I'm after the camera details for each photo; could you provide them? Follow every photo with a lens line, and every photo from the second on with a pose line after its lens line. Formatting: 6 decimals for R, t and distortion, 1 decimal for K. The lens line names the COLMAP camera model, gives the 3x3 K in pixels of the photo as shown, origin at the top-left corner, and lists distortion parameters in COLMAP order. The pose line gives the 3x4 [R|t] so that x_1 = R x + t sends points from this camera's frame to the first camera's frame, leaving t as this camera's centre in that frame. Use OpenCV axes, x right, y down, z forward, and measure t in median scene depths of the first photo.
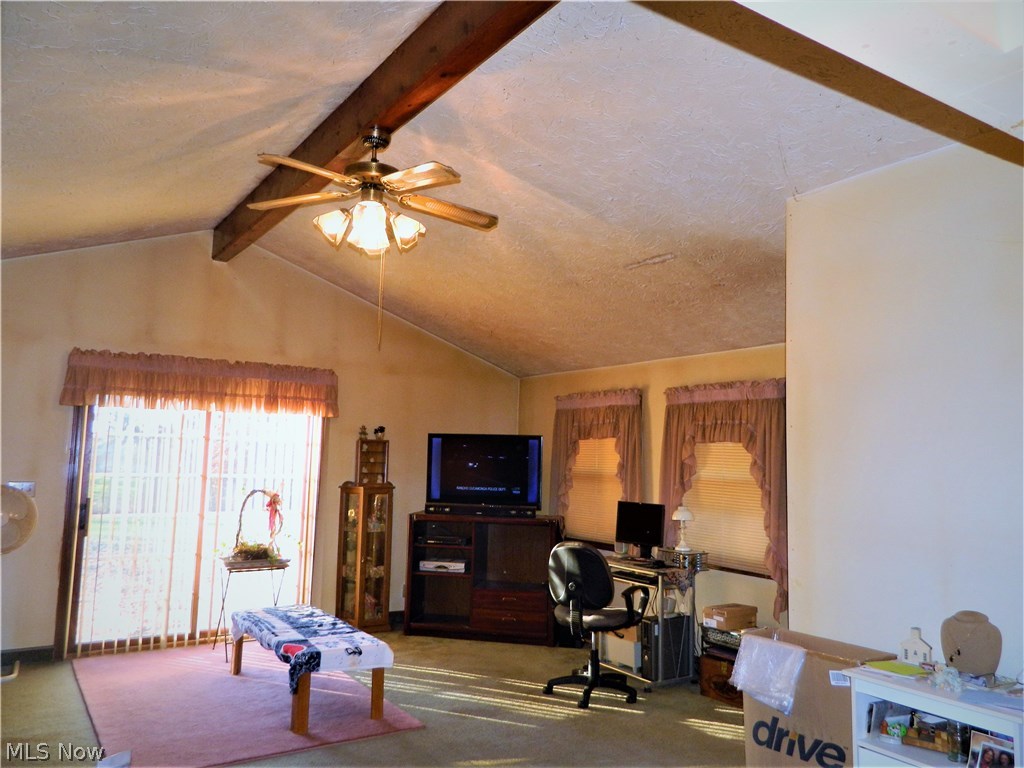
lens RADIAL K [[785.6, 0, 513.9], [0, 785.6, 379.9], [0, 0, 1]] dist [0.034177, -0.016736]
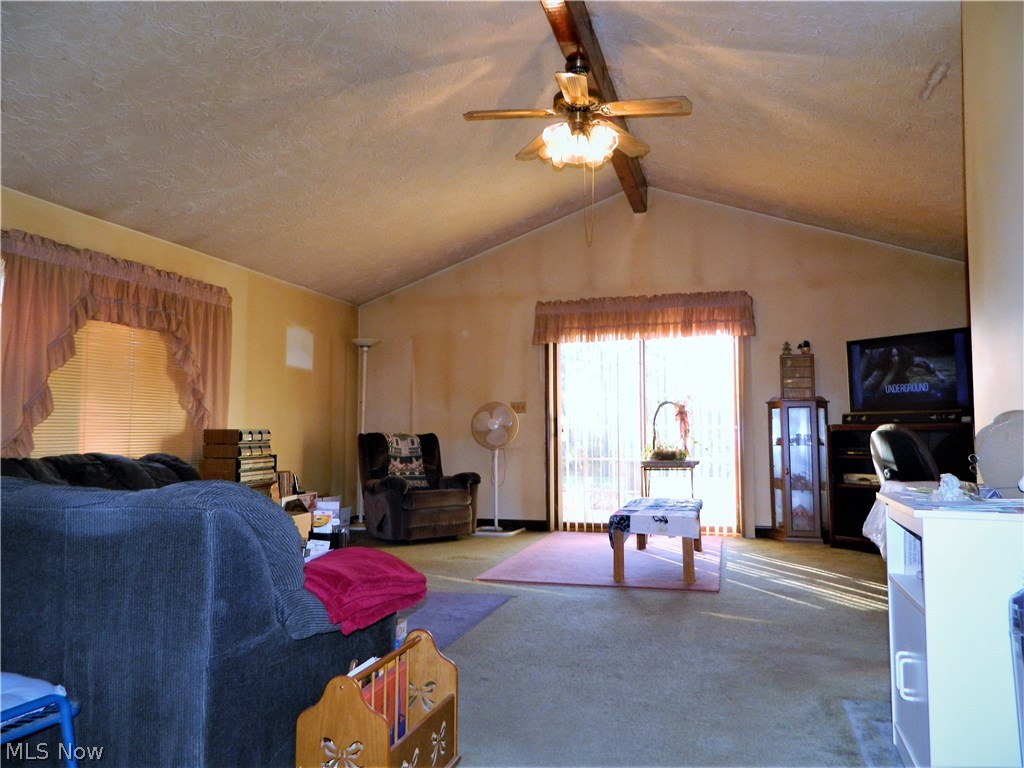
lens RADIAL K [[785.6, 0, 513.9], [0, 785.6, 379.9], [0, 0, 1]] dist [0.034177, -0.016736]
pose [[0.657146, -0.078436, -0.749671, 0.373806], [0.095954, 0.995185, -0.020013, 0.105002], [0.747631, -0.058782, 0.661508, 0.075798]]
